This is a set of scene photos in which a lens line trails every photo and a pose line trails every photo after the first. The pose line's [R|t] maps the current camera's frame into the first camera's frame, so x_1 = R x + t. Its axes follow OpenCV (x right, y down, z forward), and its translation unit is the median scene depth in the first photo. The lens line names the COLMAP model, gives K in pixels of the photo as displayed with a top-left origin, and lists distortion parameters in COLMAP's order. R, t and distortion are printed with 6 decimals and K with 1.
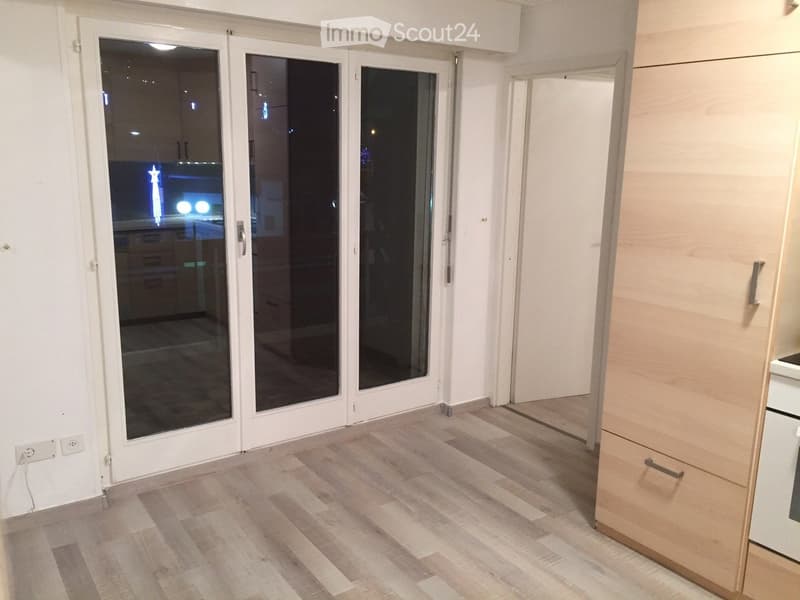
lens RADIAL K [[676.7, 0, 399.0], [0, 676.7, 304.9], [0, 0, 1]] dist [0.117152, -0.187834]
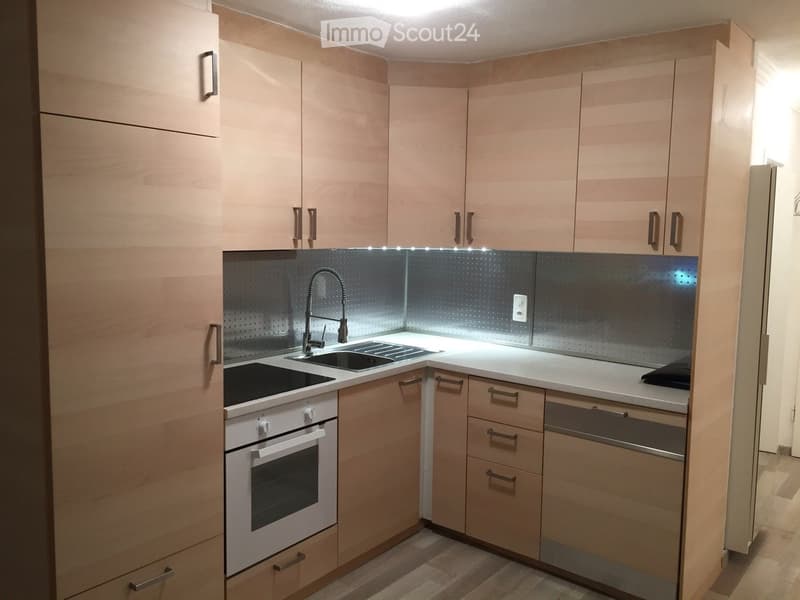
lens RADIAL K [[676.7, 0, 399.0], [0, 676.7, 304.9], [0, 0, 1]] dist [0.117152, -0.187834]
pose [[-0.298375, -0.114064, 0.947608, -0.568408], [0.175684, 0.969306, 0.171993, -0.220779], [-0.938140, 0.217799, -0.269177, 0.977520]]
